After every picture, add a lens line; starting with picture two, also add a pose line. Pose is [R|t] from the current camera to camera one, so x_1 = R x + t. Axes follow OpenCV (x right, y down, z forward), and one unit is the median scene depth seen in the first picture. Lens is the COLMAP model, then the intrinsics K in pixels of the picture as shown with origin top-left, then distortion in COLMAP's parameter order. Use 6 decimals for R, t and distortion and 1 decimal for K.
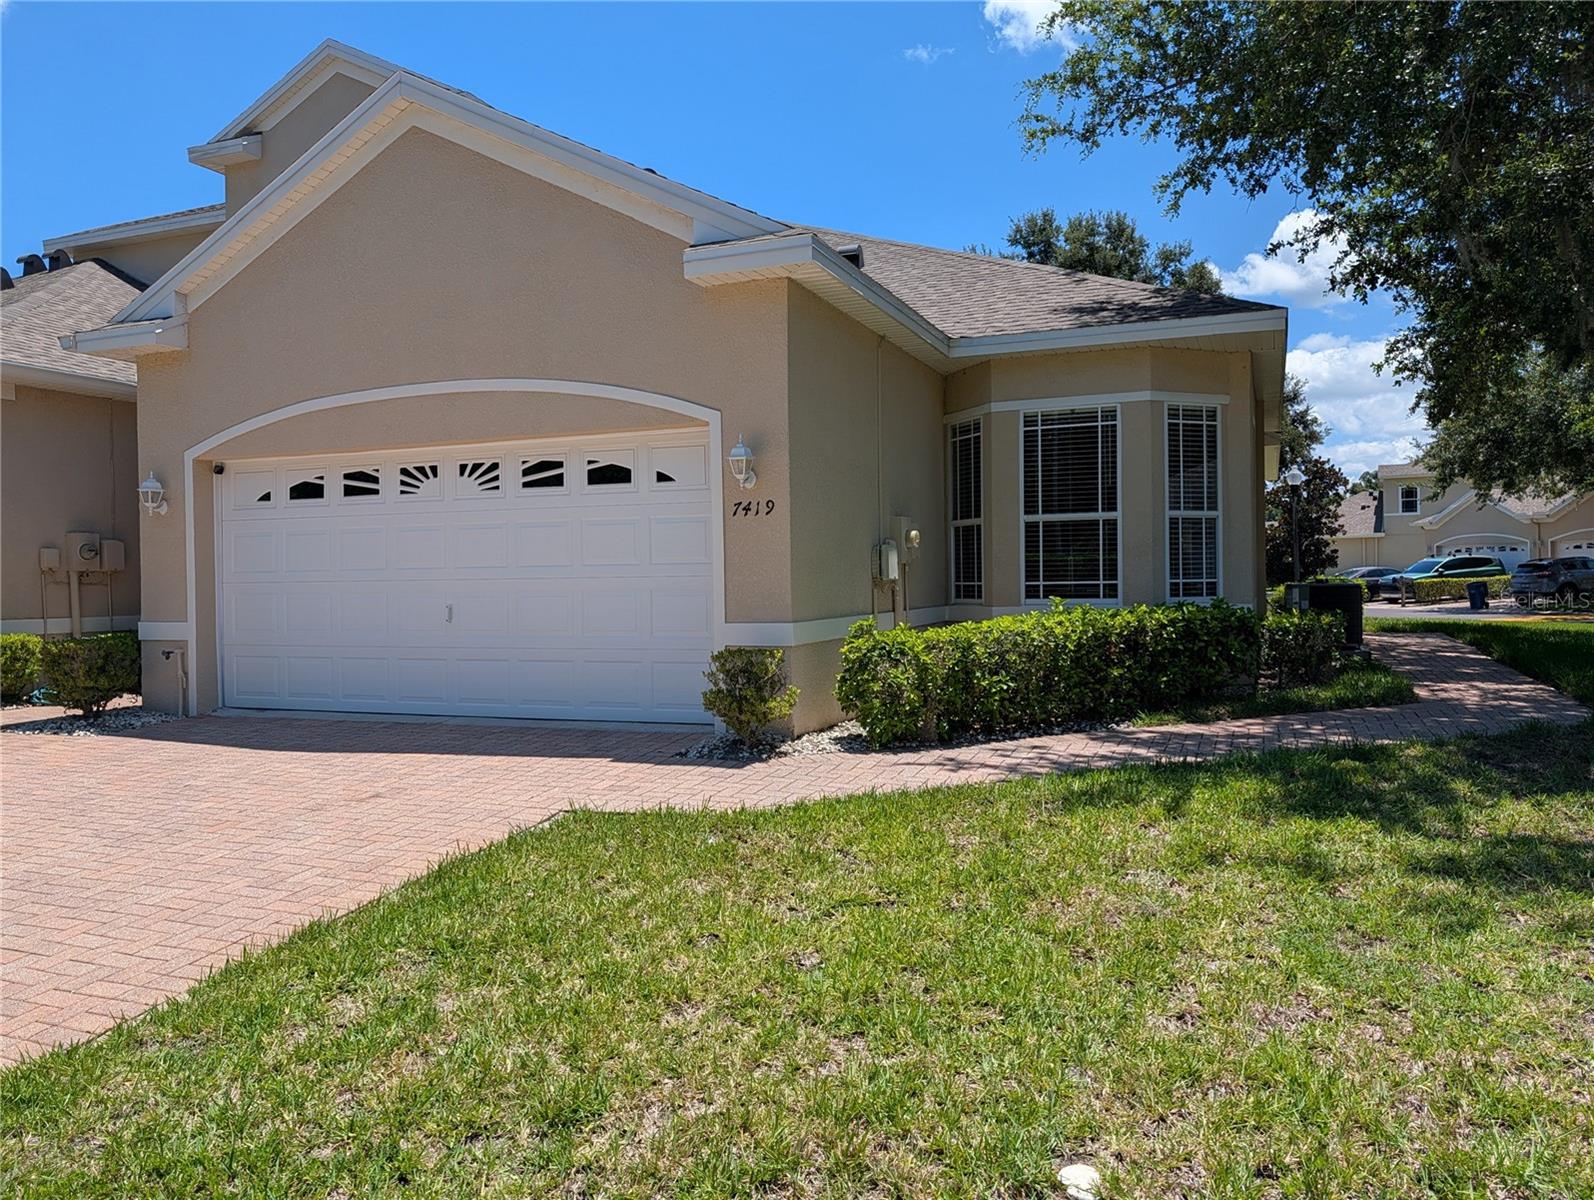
lens RADIAL K [[1139.5, 0, 810.1], [0, 1139.5, 605.9], [0, 0, 1]] dist [0.051268, -0.015253]
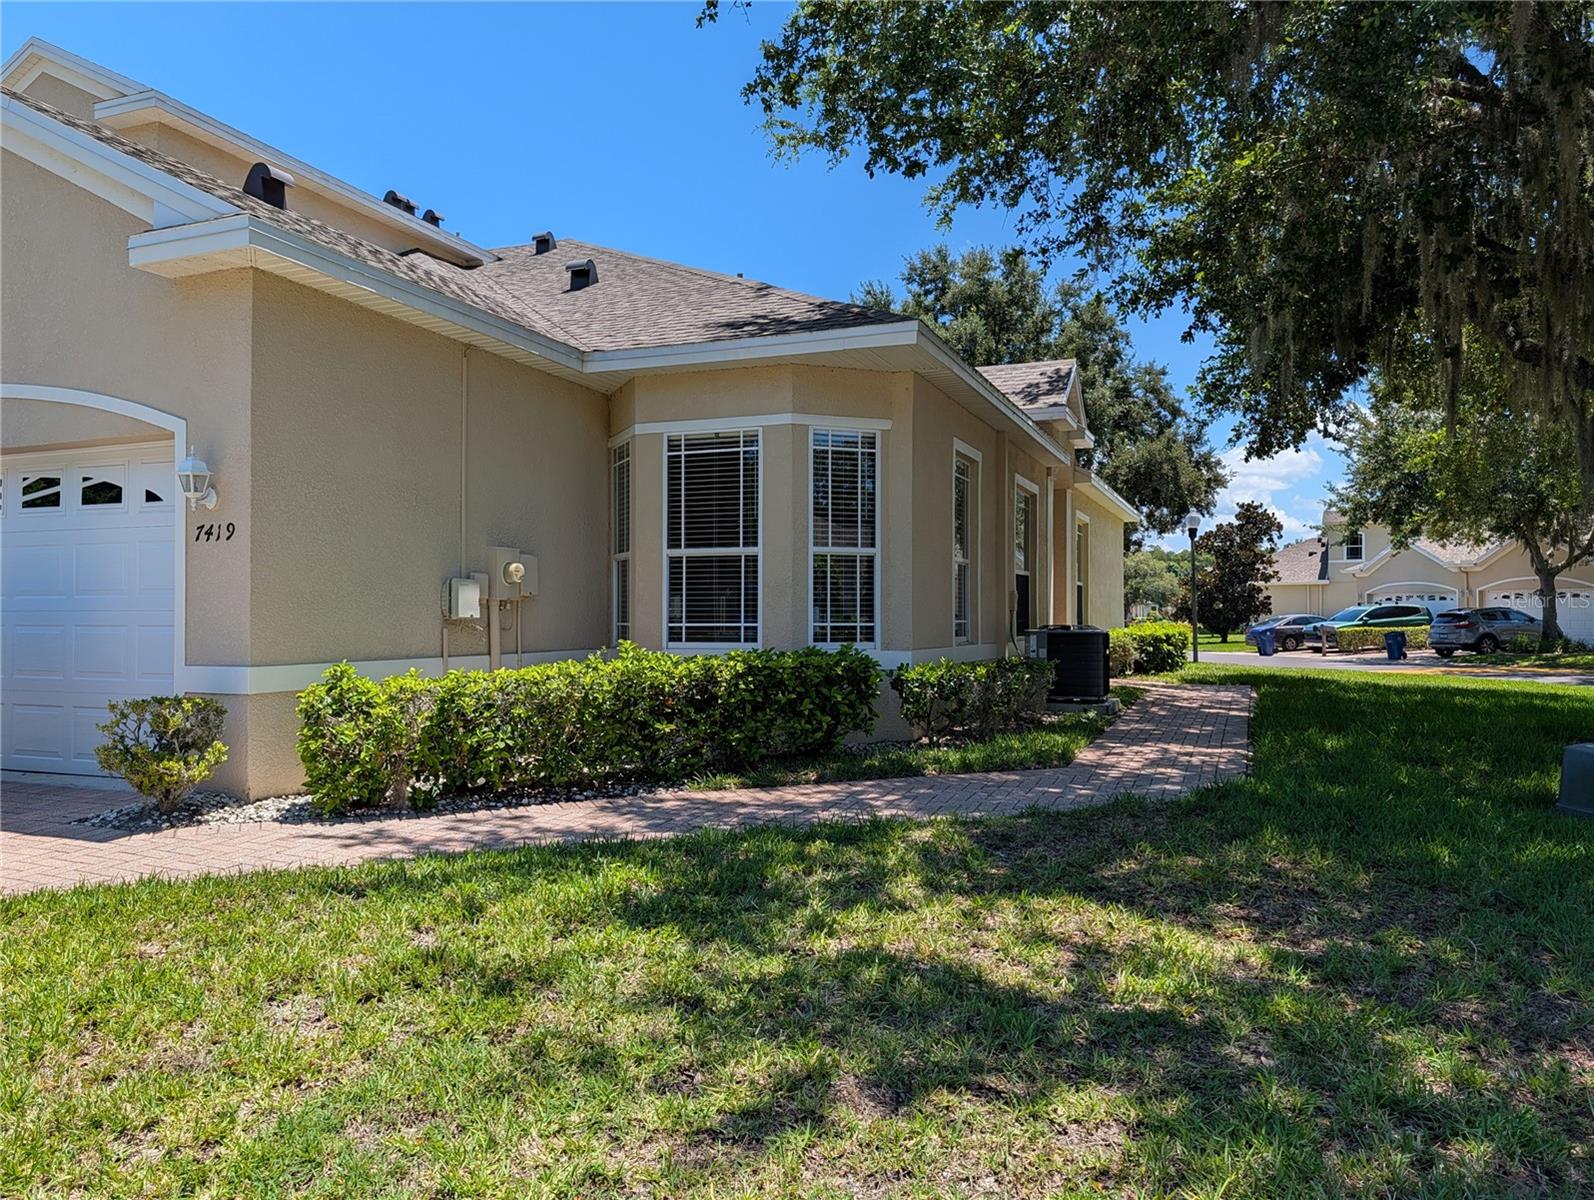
lens RADIAL K [[1139.5, 0, 784.9], [0, 1139.5, 605.8], [0, 0, 1]] dist [0.051268, -0.015253]
pose [[0.999773, 0.014152, -0.015936, 0.295509], [-0.014697, 0.999291, -0.034656, -0.004963], [0.015434, 0.034882, 0.999272, 0.104842]]
